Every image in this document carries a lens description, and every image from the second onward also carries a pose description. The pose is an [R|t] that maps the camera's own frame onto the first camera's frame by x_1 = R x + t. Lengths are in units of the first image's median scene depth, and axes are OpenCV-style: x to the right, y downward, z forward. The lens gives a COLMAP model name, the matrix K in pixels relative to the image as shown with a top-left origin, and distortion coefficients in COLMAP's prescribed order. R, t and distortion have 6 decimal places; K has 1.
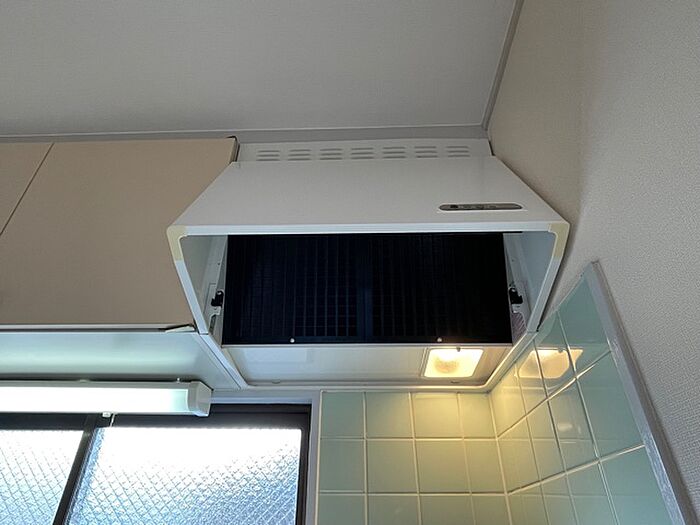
lens RADIAL K [[429.4, 0, 350.0], [0, 429.4, 262.5], [0, 0, 1]] dist [-0.002323, -0.000631]
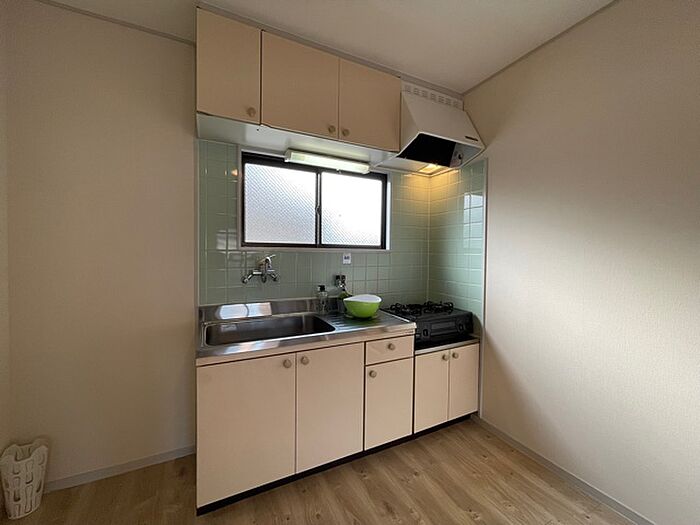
lens RADIAL K [[279.9, 0, 346.8], [0, 279.9, 261.2], [0, 0, 1]] dist [0.000742, -0.000016]
pose [[0.883545, -0.013752, 0.468144, -1.491399], [-0.259130, 0.818277, 0.513103, -0.163652], [-0.390128, -0.574660, 0.719421, -0.891542]]
